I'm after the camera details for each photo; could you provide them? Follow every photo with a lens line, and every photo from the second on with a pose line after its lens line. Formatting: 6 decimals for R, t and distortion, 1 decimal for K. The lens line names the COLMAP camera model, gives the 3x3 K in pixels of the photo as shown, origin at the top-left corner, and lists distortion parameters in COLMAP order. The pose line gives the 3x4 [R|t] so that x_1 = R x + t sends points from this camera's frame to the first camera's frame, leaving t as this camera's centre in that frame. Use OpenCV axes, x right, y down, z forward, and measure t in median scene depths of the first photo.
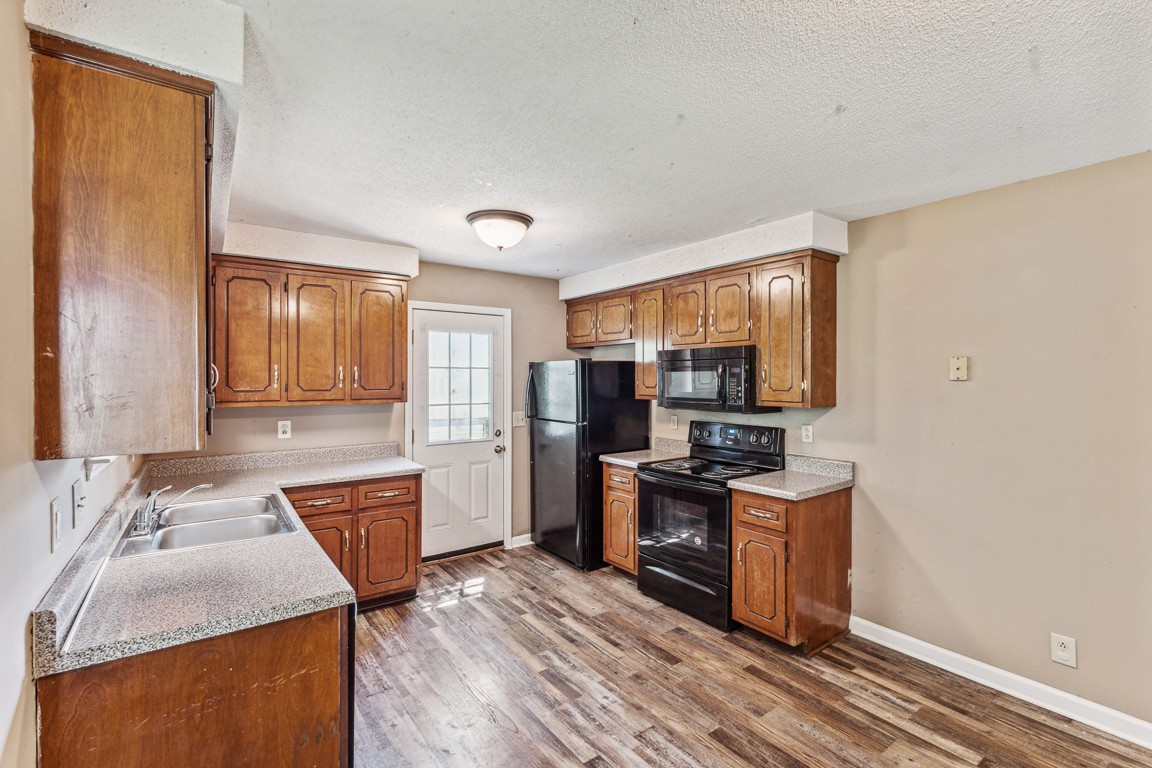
lens RADIAL K [[517.1, 0, 579.0], [0, 517.1, 378.1], [0, 0, 1]] dist [-0.001632, 0.000677]
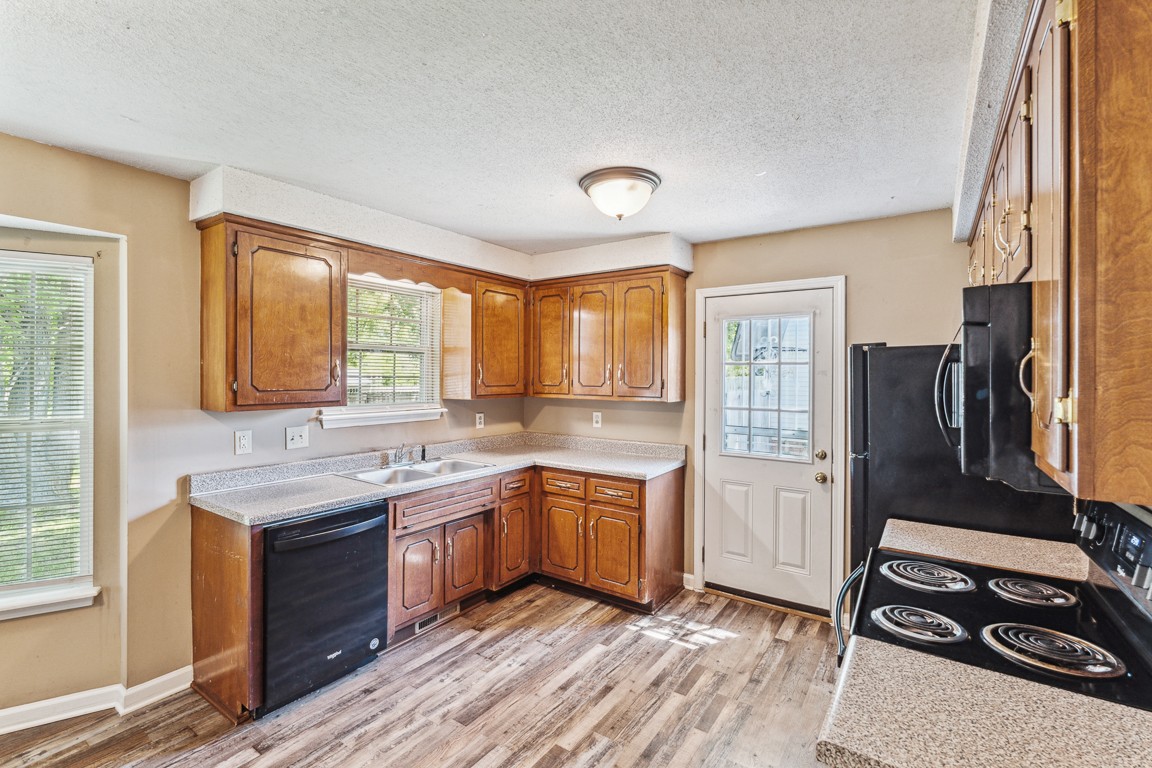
lens RADIAL K [[517.1, 0, 576.7], [0, 517.1, 379.6], [0, 0, 1]] dist [-0.001632, 0.000677]
pose [[0.323563, 0.008282, -0.946171, 0.518753], [-0.008801, 0.999945, 0.005743, 0.002935], [0.946166, 0.006469, 0.323618, 0.588600]]
